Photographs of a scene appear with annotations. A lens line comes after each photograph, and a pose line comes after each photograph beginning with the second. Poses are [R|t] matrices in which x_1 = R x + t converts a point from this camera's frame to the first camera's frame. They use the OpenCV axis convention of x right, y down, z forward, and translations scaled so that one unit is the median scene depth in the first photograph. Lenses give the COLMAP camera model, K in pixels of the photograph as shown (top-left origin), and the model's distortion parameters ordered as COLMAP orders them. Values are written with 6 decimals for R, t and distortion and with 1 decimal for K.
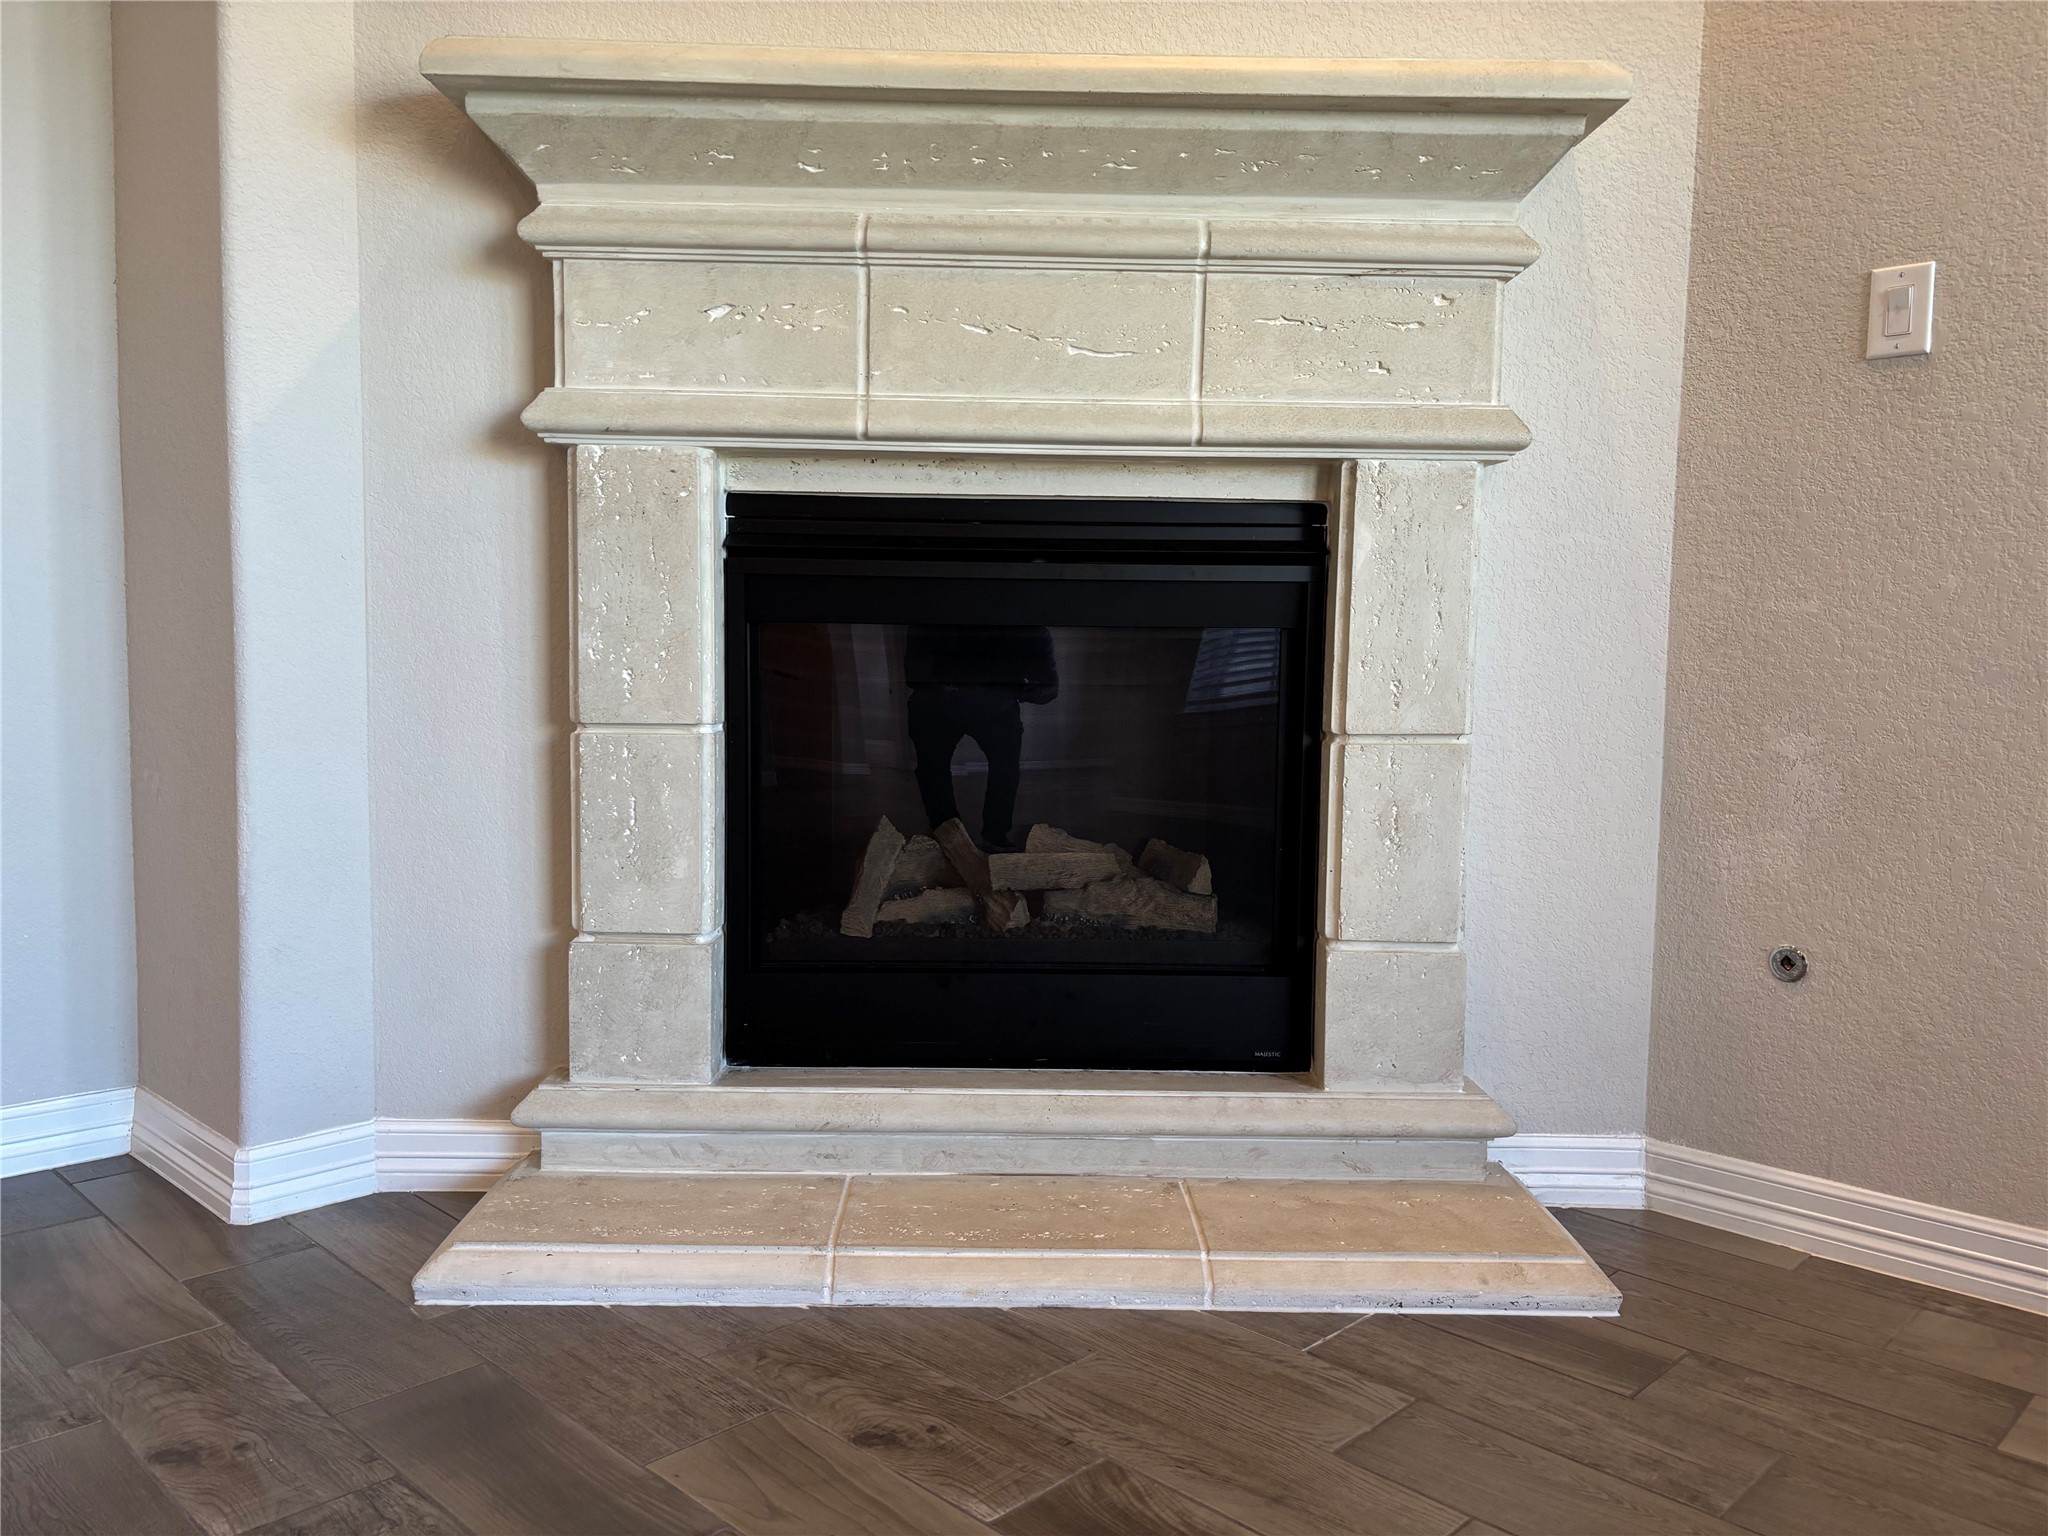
lens RADIAL K [[1532.2, 0, 1024.0], [0, 1532.2, 768.0], [0, 0, 1]] dist [0.043687, 0.000082]
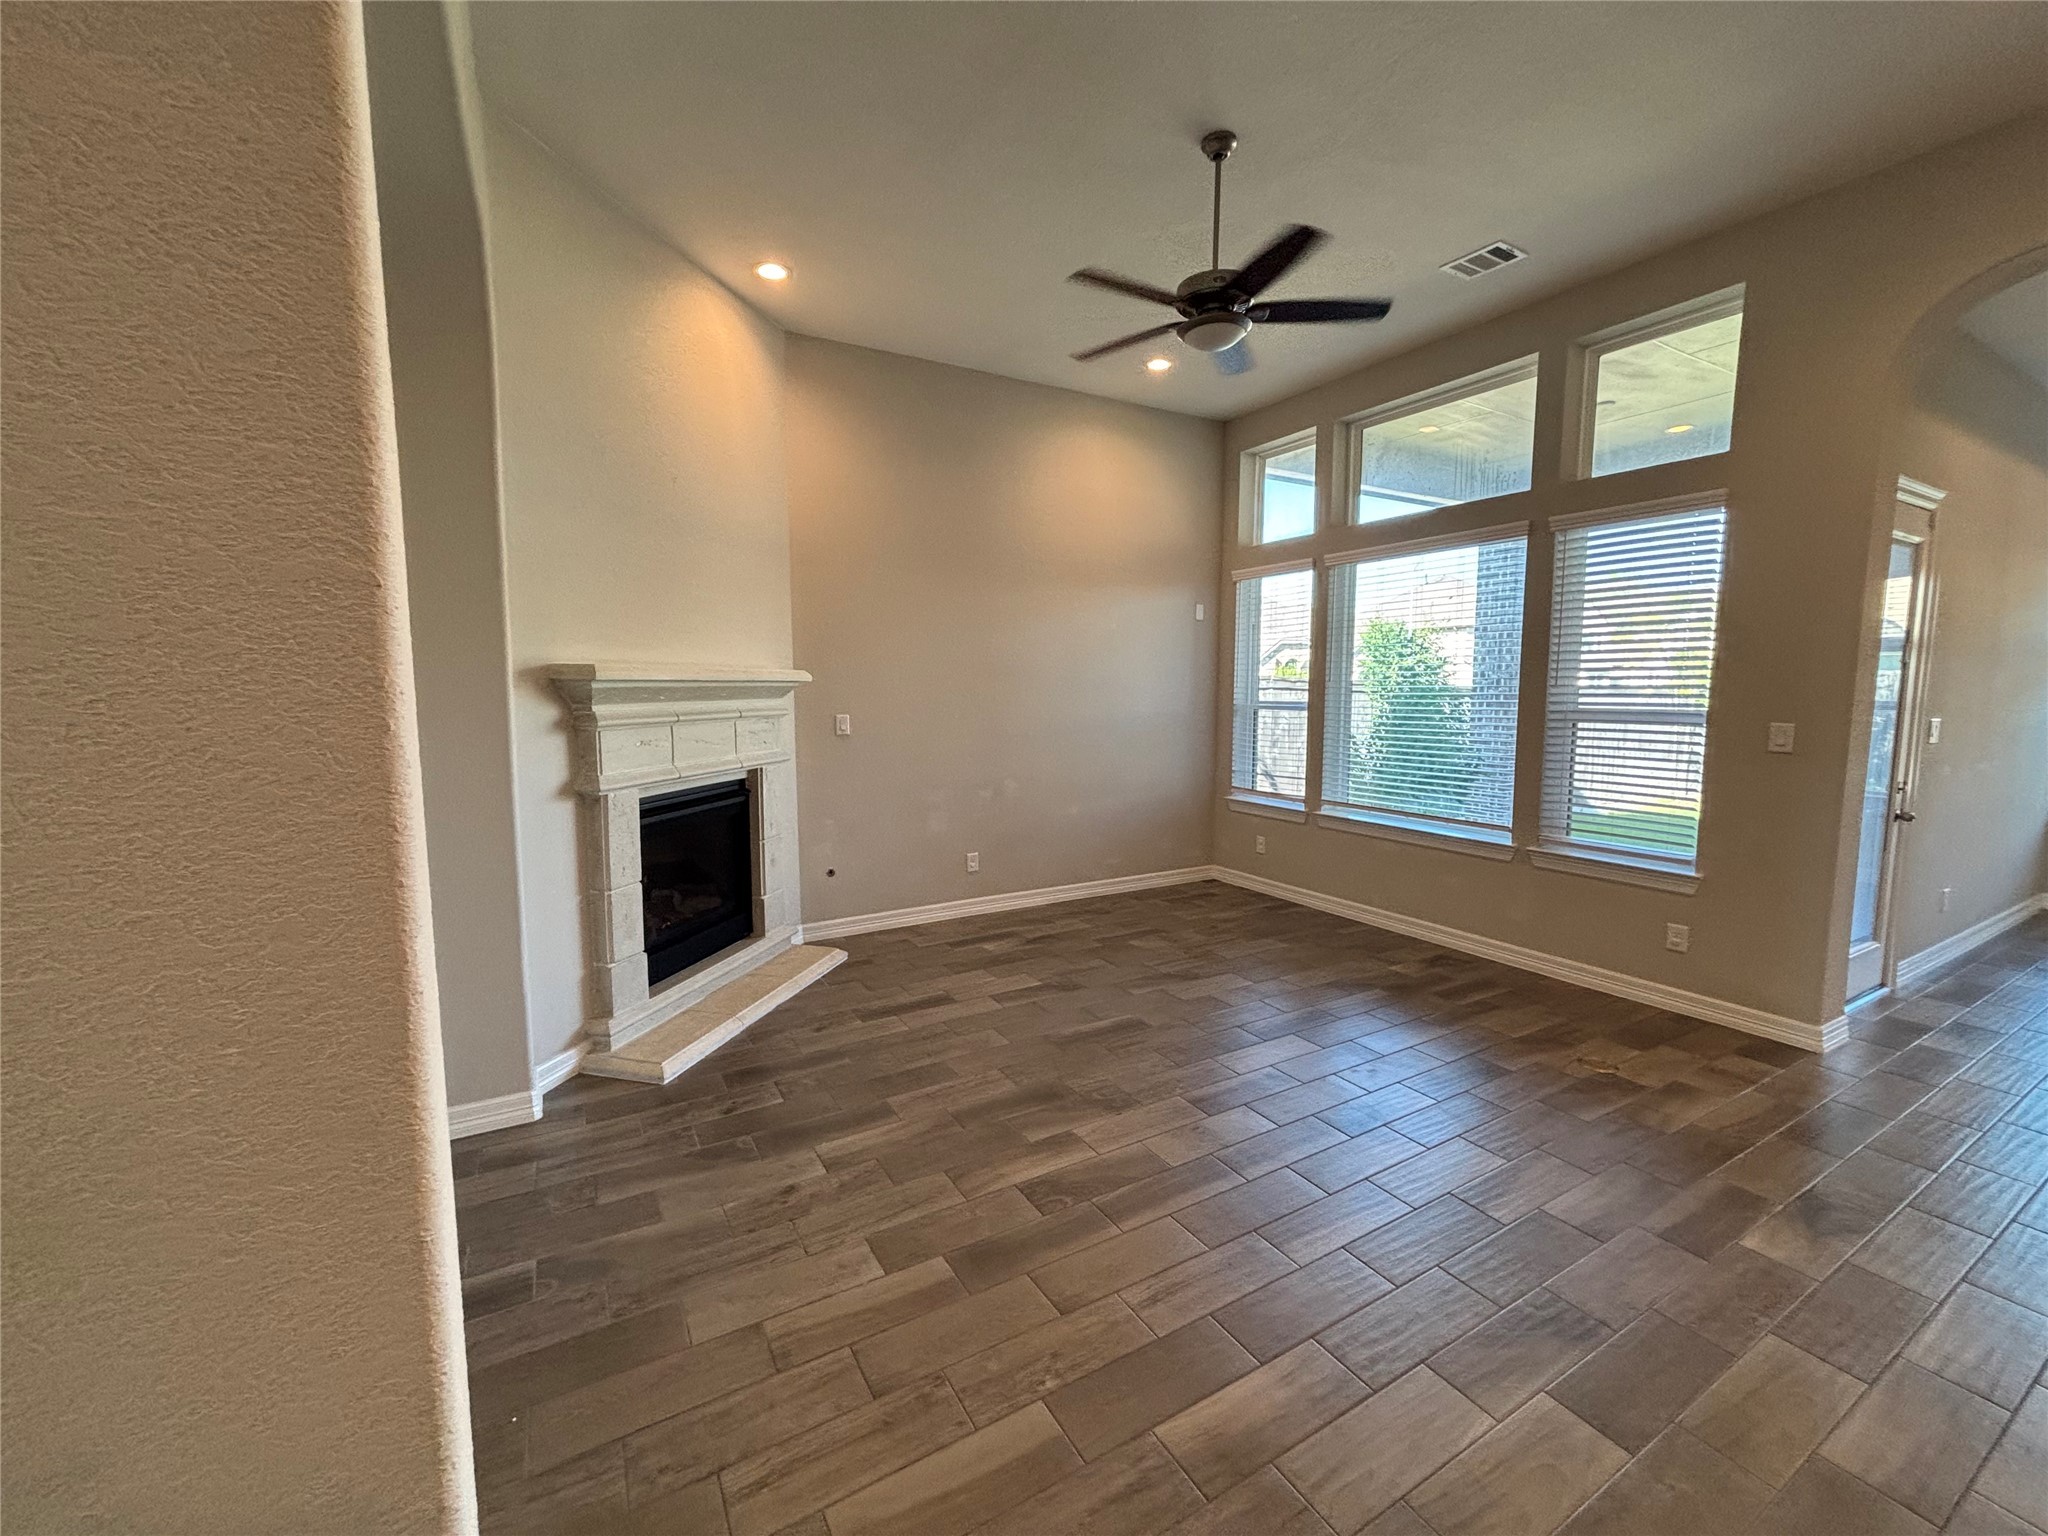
lens RADIAL K [[822.2, 0, 1017.2], [0, 822.2, 759.3], [0, 0, 1]] dist [0.000689, -0.001192]
pose [[0.274019, -0.102411, 0.956256, -1.520315], [0.071106, 0.993750, 0.086051, -0.348991], [-0.959092, 0.044416, 0.279588, -0.150708]]
